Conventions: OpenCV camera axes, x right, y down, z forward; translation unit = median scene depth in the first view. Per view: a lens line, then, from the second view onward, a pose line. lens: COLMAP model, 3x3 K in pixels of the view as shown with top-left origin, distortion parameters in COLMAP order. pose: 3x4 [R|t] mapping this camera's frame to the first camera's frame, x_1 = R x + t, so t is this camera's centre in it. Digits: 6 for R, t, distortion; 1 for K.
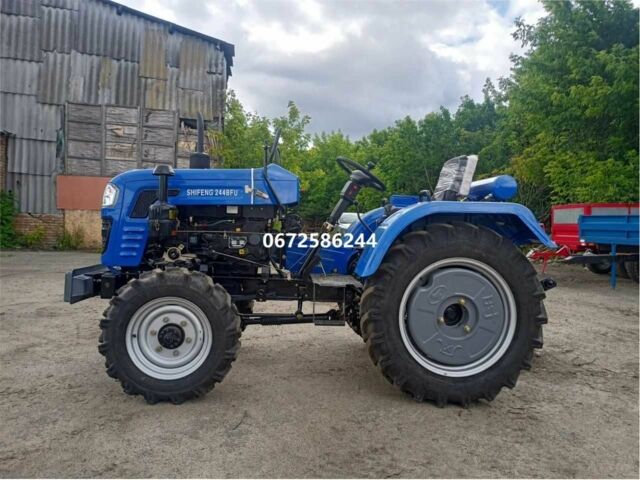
lens RADIAL K [[455.9, 0, 320.0], [0, 455.9, 240.0], [0, 0, 1]] dist [0.040094, -0.003026]
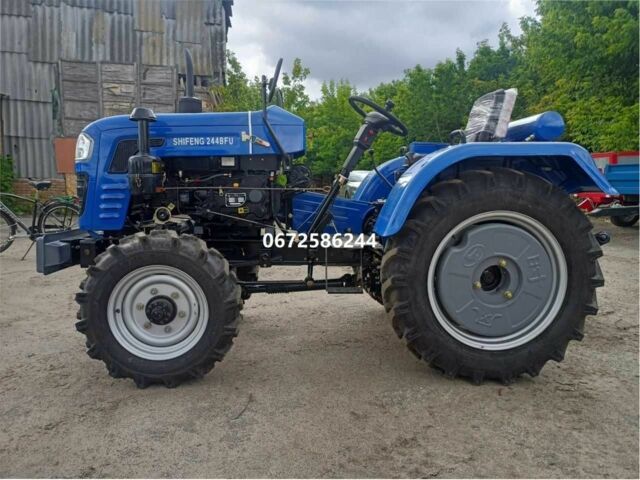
lens RADIAL K [[455.9, 0, 320.0], [0, 455.9, 240.0], [0, 0, 1]] dist [0.040094, -0.003026]
pose [[0.999542, -0.022686, -0.020028, -0.007052], [0.024331, 0.995990, 0.086098, 0.011236], [0.017994, -0.086546, 0.996085, 0.148713]]
